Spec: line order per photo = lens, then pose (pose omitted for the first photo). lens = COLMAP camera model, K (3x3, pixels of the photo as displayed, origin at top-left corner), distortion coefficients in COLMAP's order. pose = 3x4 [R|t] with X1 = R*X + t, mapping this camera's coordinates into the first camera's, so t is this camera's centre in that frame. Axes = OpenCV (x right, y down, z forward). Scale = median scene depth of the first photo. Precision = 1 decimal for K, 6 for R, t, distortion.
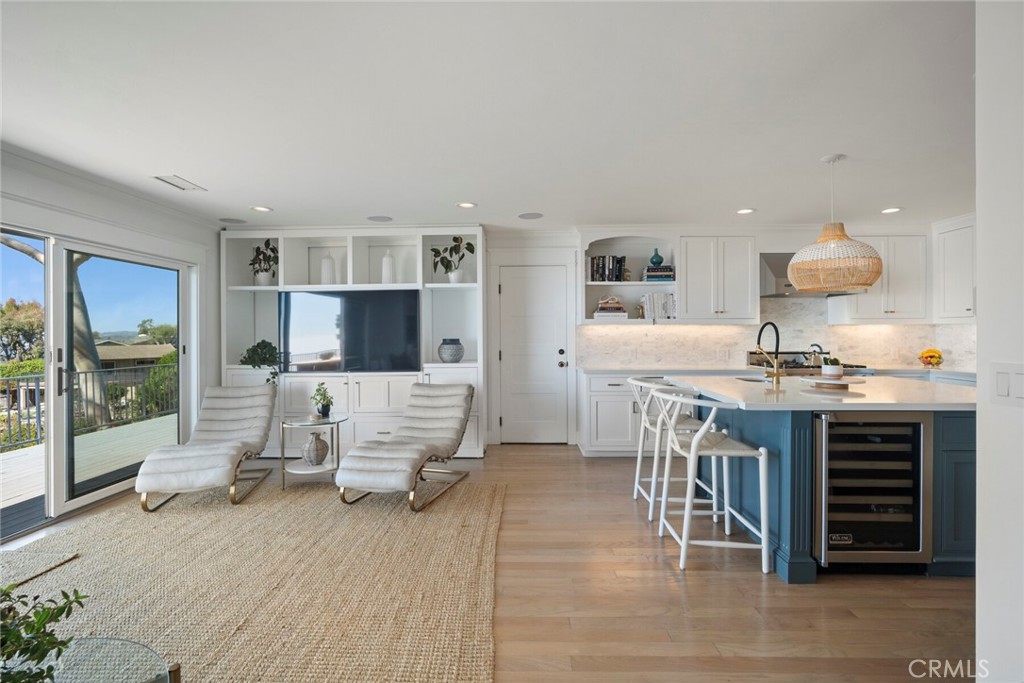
lens RADIAL K [[465.6, 0, 501.1], [0, 465.6, 337.4], [0, 0, 1]] dist [-0.009214, 0.001918]
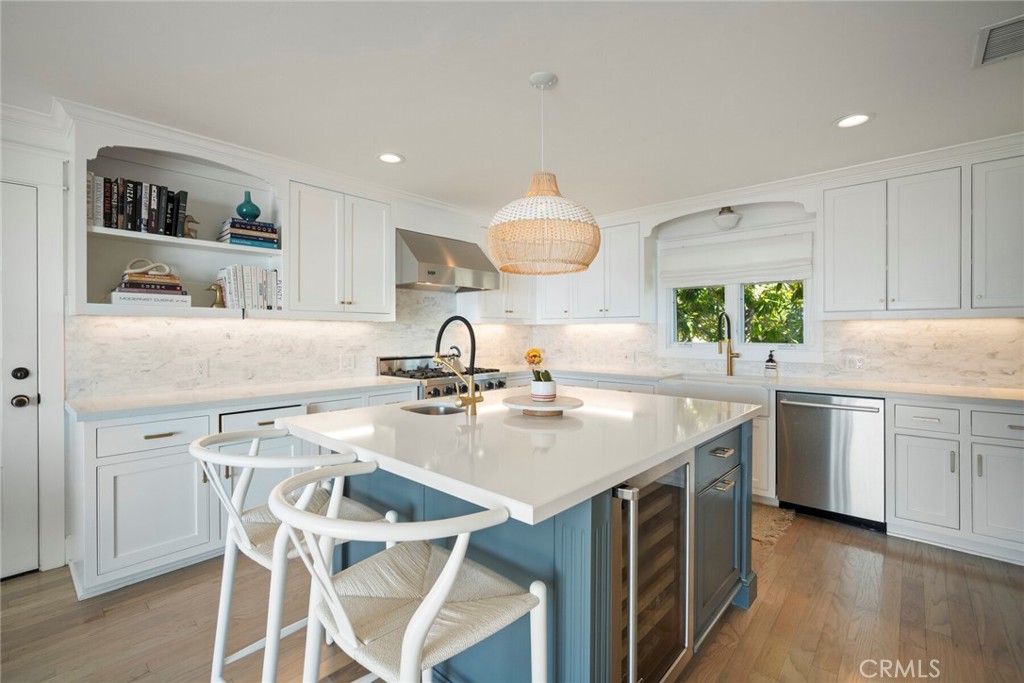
lens RADIAL K [[465.6, 0, 517.8], [0, 465.6, 331.6], [0, 0, 1]] dist [-0.009214, 0.001918]
pose [[0.638745, 0.003721, 0.769409, 0.097791], [0.004463, 0.999954, -0.008542, -0.004301], [-0.769406, 0.008890, 0.638699, 0.355661]]
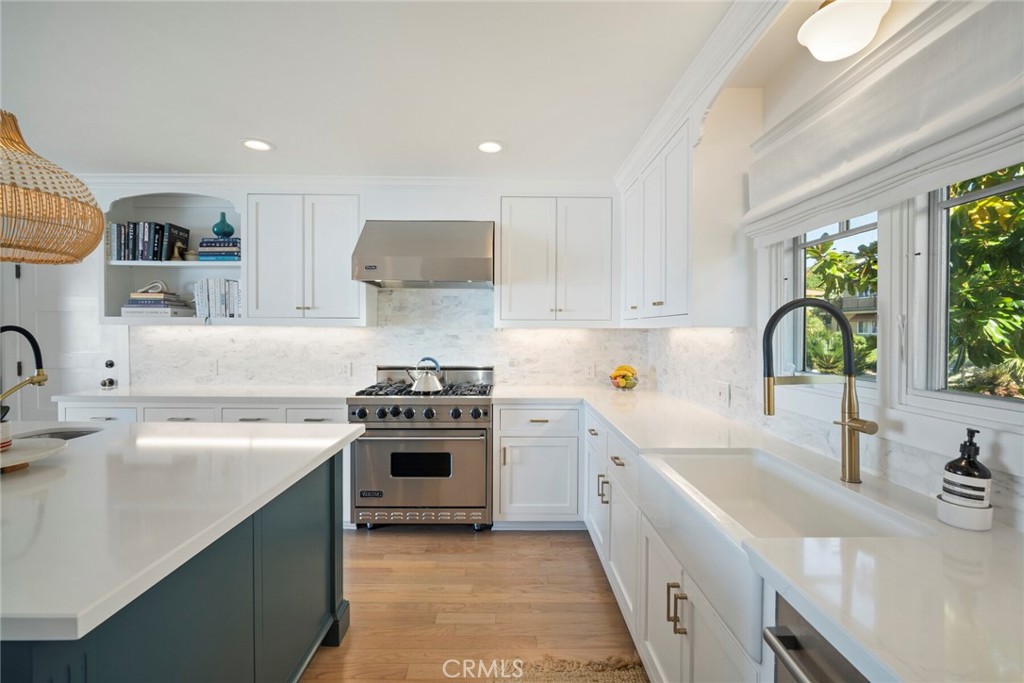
lens RADIAL K [[465.6, 0, 504.5], [0, 465.6, 336.0], [0, 0, 1]] dist [-0.009214, 0.001918]
pose [[0.999507, 0.008133, 0.030321, 0.729697], [-0.008285, 0.999954, 0.004876, -0.019691], [-0.030280, -0.005125, 0.999528, 0.320264]]
